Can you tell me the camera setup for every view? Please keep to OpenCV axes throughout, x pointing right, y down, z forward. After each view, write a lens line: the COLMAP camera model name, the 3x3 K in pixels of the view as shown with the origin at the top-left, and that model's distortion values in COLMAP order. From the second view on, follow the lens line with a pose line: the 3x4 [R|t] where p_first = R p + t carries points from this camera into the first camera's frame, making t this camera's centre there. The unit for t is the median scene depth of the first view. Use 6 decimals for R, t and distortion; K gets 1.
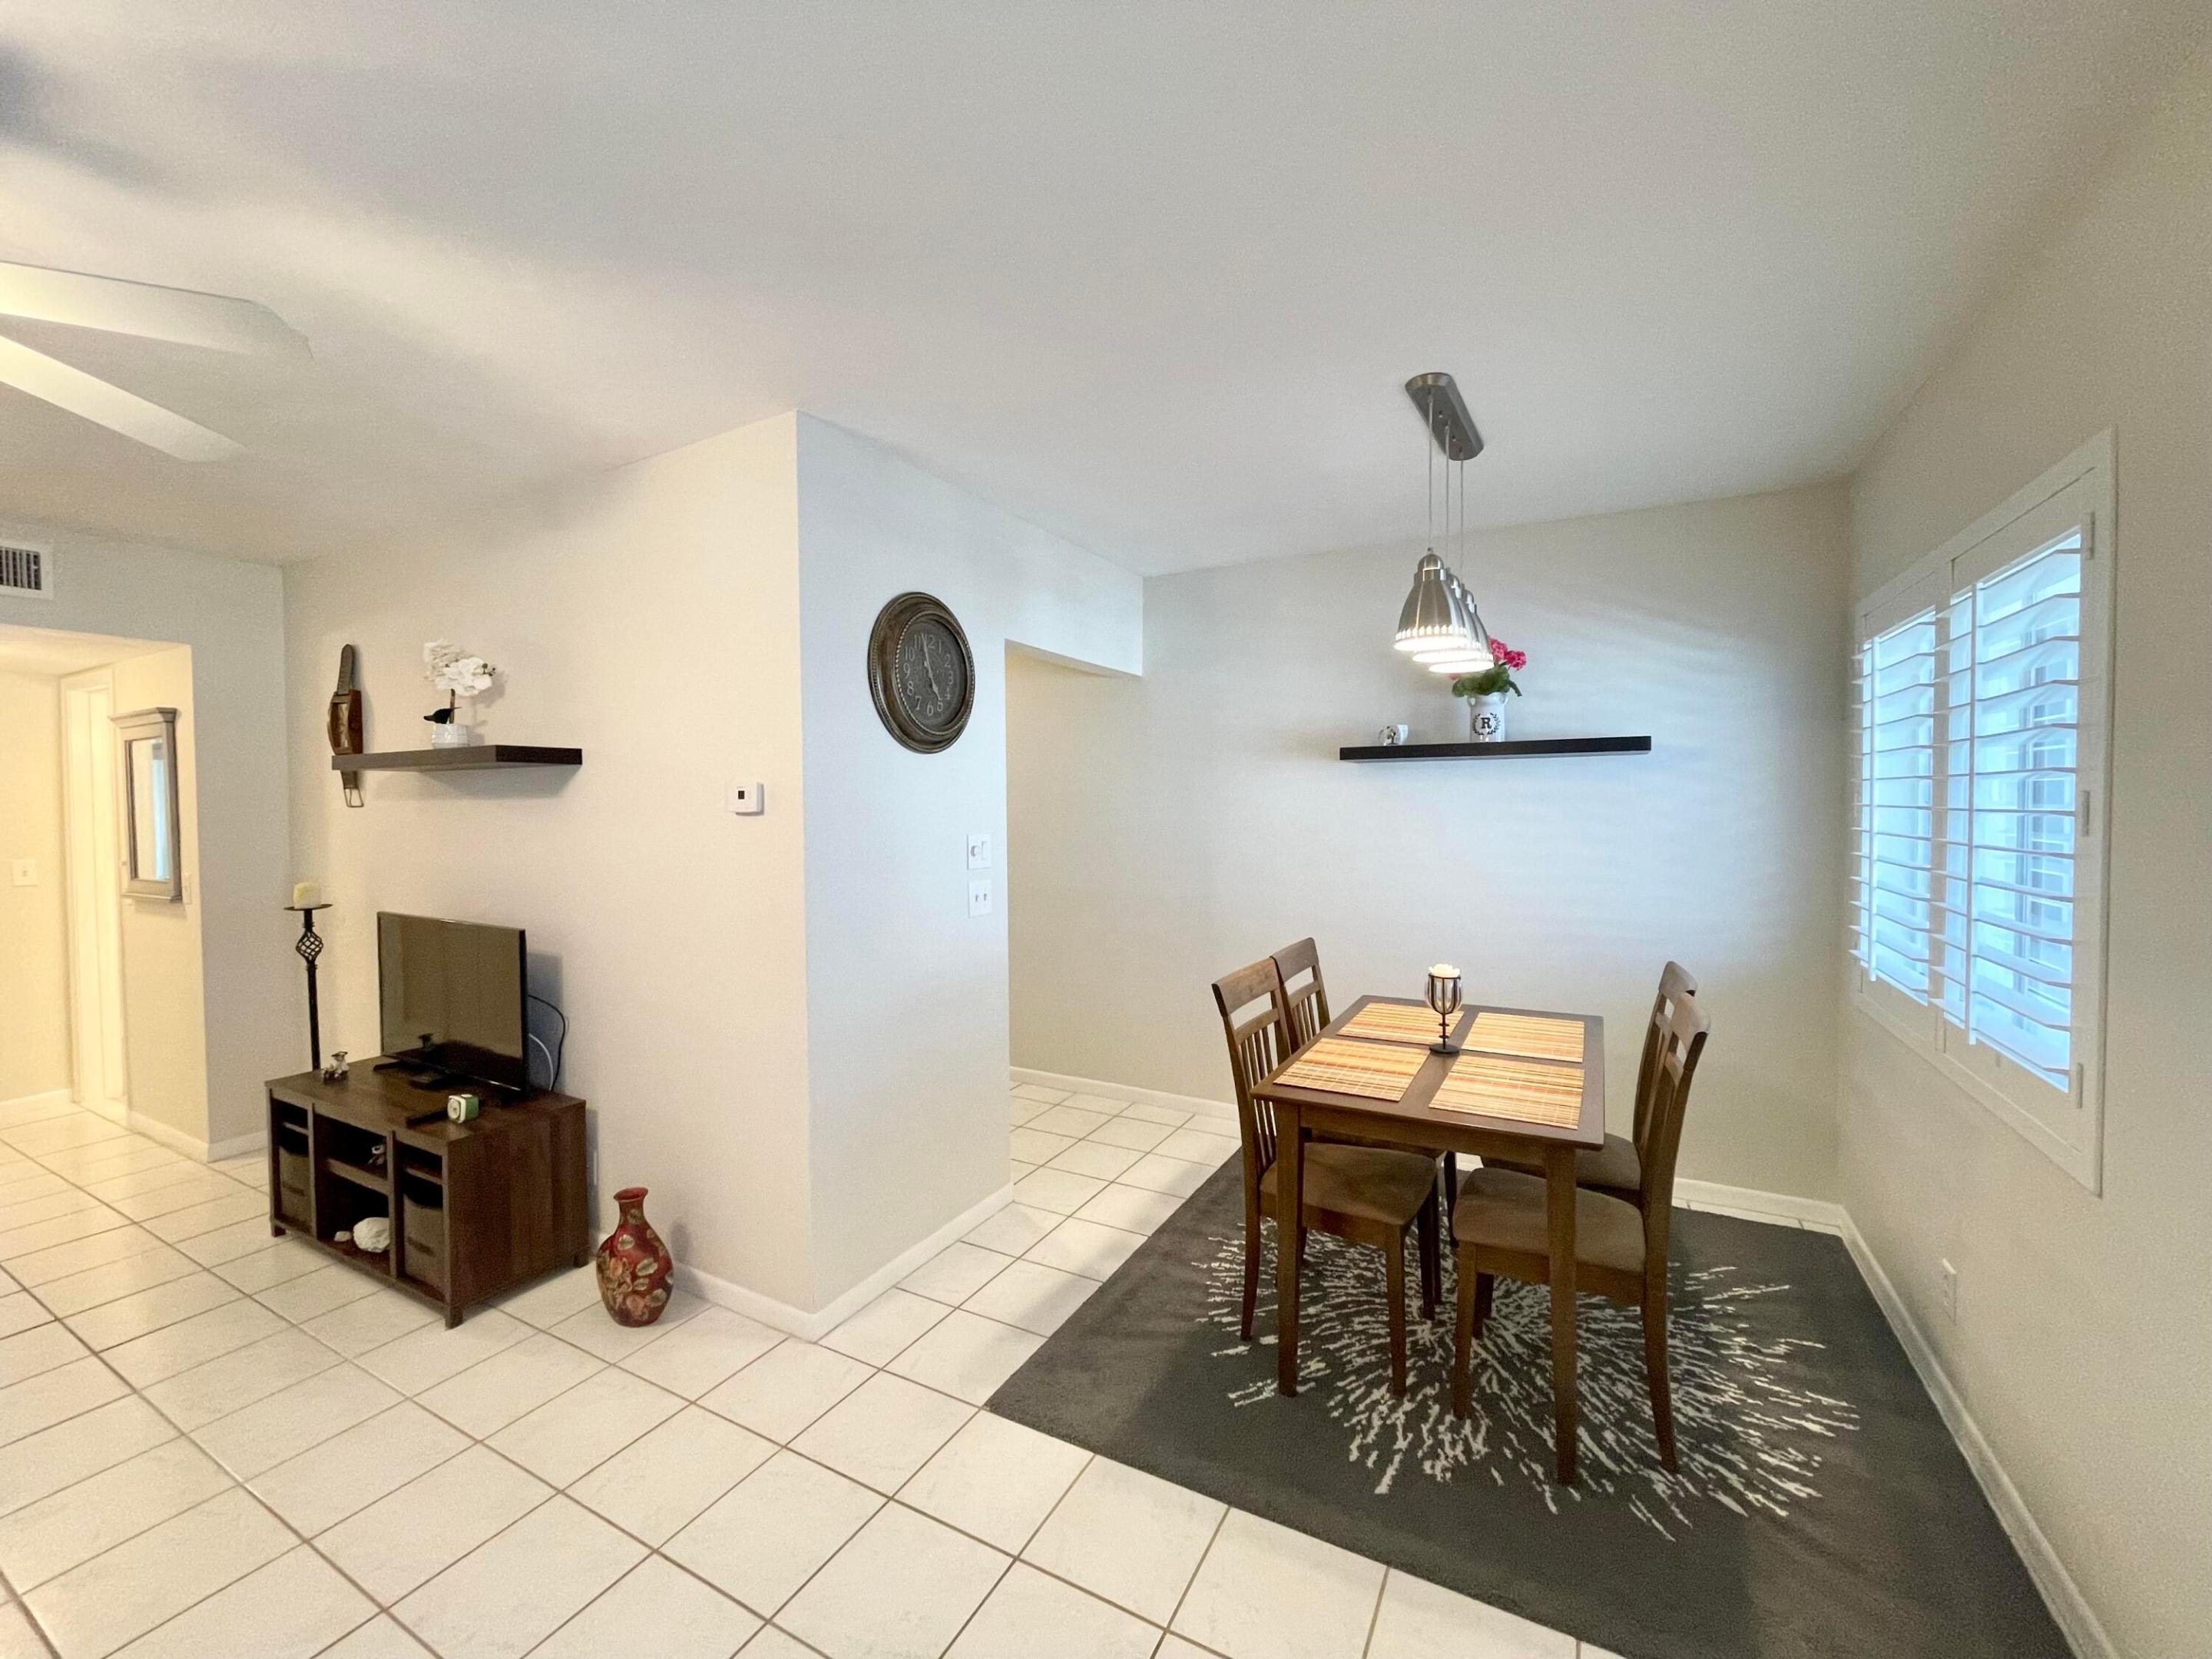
lens RADIAL K [[895.1, 0, 1101.6], [0, 895.1, 826.2], [0, 0, 1]] dist [-0.000603, -0.000121]
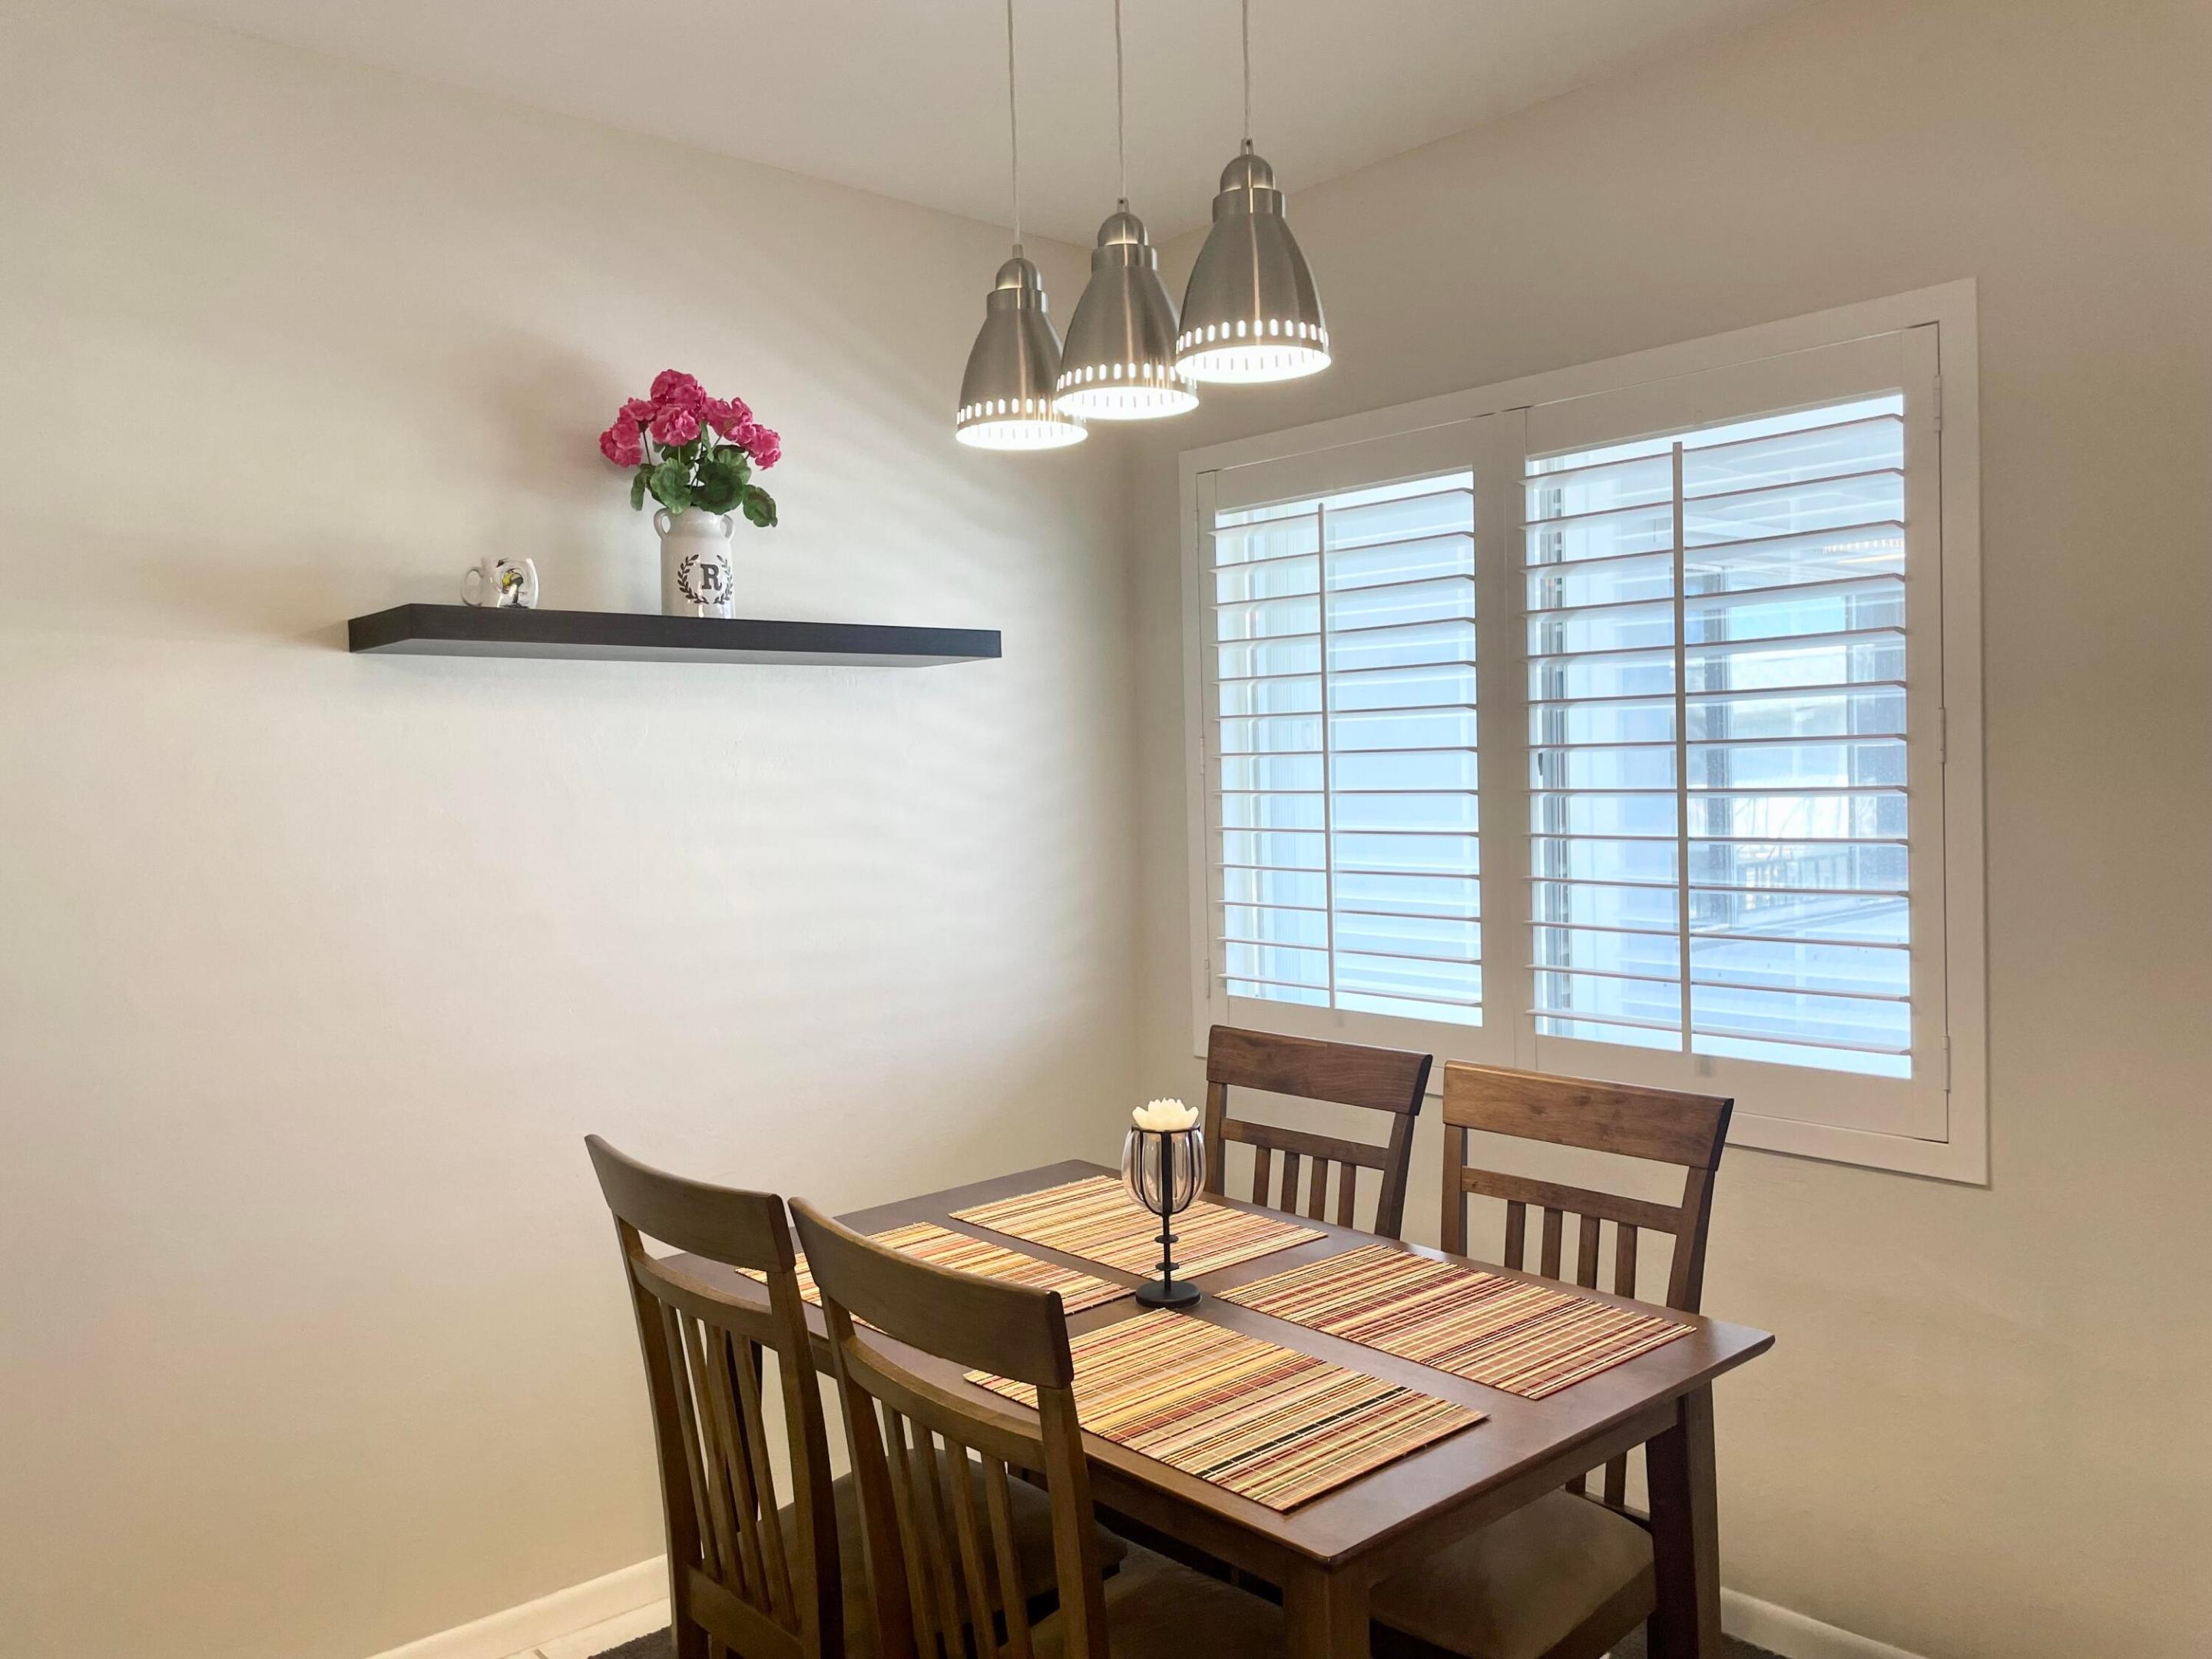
lens RADIAL K [[1690.1, 0, 1109.4], [0, 1690.1, 815.4], [0, 0, 1]] dist [0.128054, -0.192792]
pose [[0.330047, -0.025643, 0.943616, -0.410561], [0.048550, 0.998769, 0.010161, 0.004253], [-0.942715, 0.042459, 0.330885, 0.741196]]
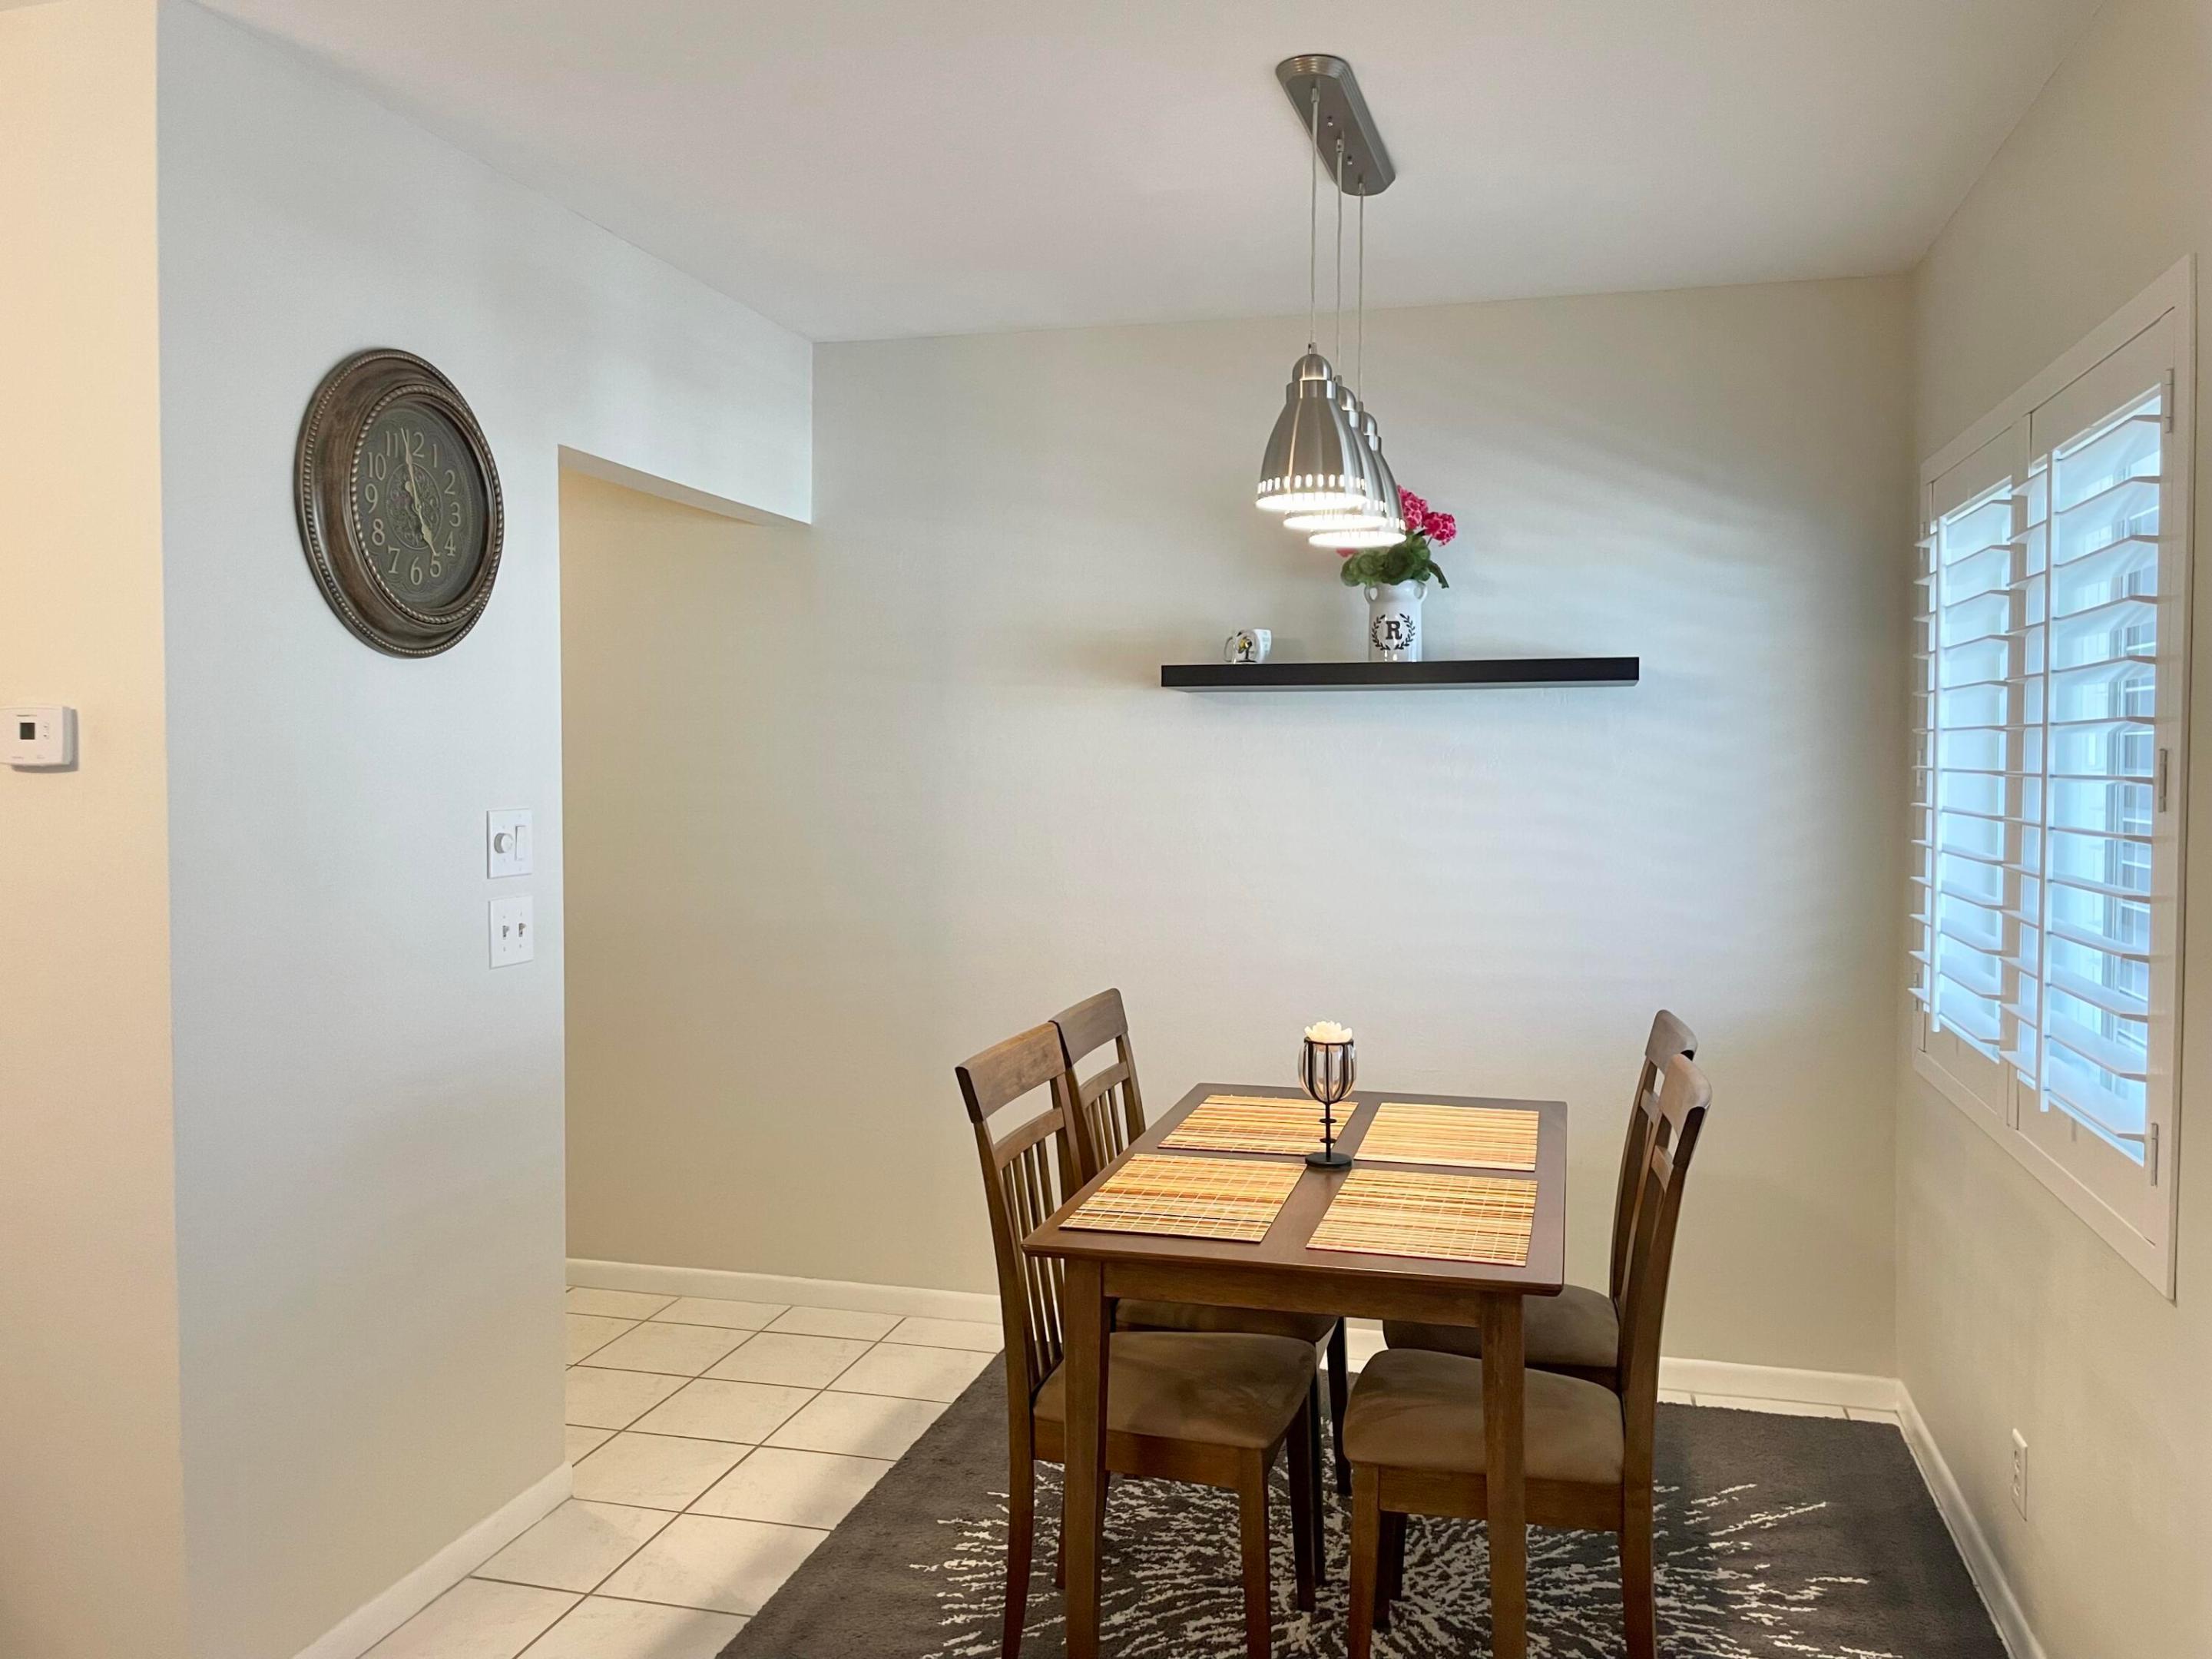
lens RADIAL K [[1690.1, 0, 1109.4], [0, 1690.1, 815.4], [0, 0, 1]] dist [0.128054, -0.192792]
pose [[0.971186, 0.001656, 0.238315, -0.042172], [-0.003216, 0.999976, 0.006157, 0.005137], [-0.238299, -0.006746, 0.971168, -0.097093]]
